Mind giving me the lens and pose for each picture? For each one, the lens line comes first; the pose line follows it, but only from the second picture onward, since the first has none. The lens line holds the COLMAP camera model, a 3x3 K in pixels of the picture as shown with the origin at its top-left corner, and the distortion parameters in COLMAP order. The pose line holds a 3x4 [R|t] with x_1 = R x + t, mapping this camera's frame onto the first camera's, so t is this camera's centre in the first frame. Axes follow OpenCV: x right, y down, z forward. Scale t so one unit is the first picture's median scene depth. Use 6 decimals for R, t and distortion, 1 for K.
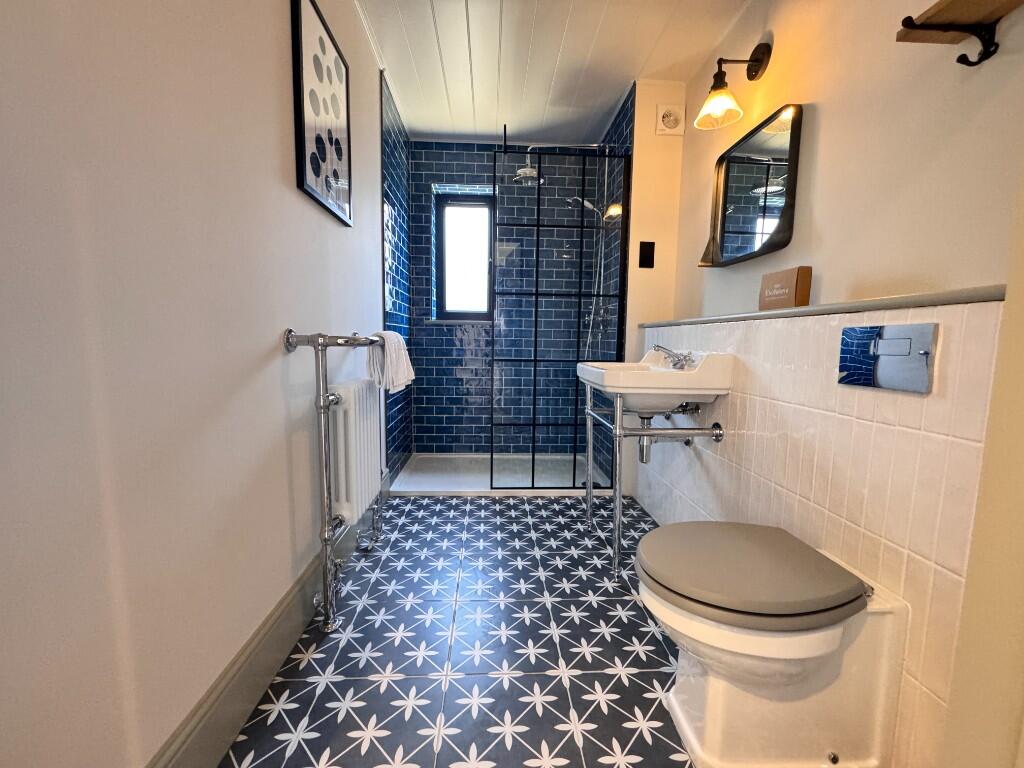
lens RADIAL K [[410.4, 0, 516.0], [0, 410.4, 384.3], [0, 0, 1]] dist [-0.003137, 0.000730]
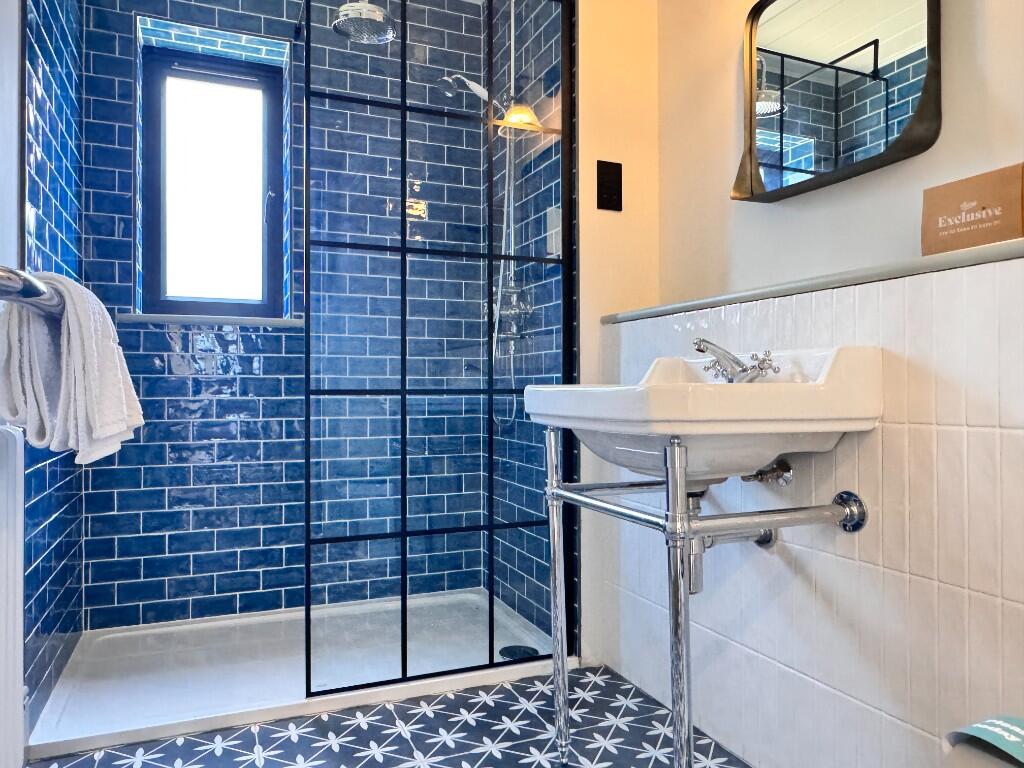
lens RADIAL K [[717.2, 0, 513.6], [0, 717.2, 381.6], [0, 0, 1]] dist [0.048917, -0.051395]
pose [[0.946384, -0.015624, 0.322667, -0.097026], [0.051046, 0.993514, -0.101612, 0.019610], [-0.318986, 0.112634, 0.941043, 0.197607]]
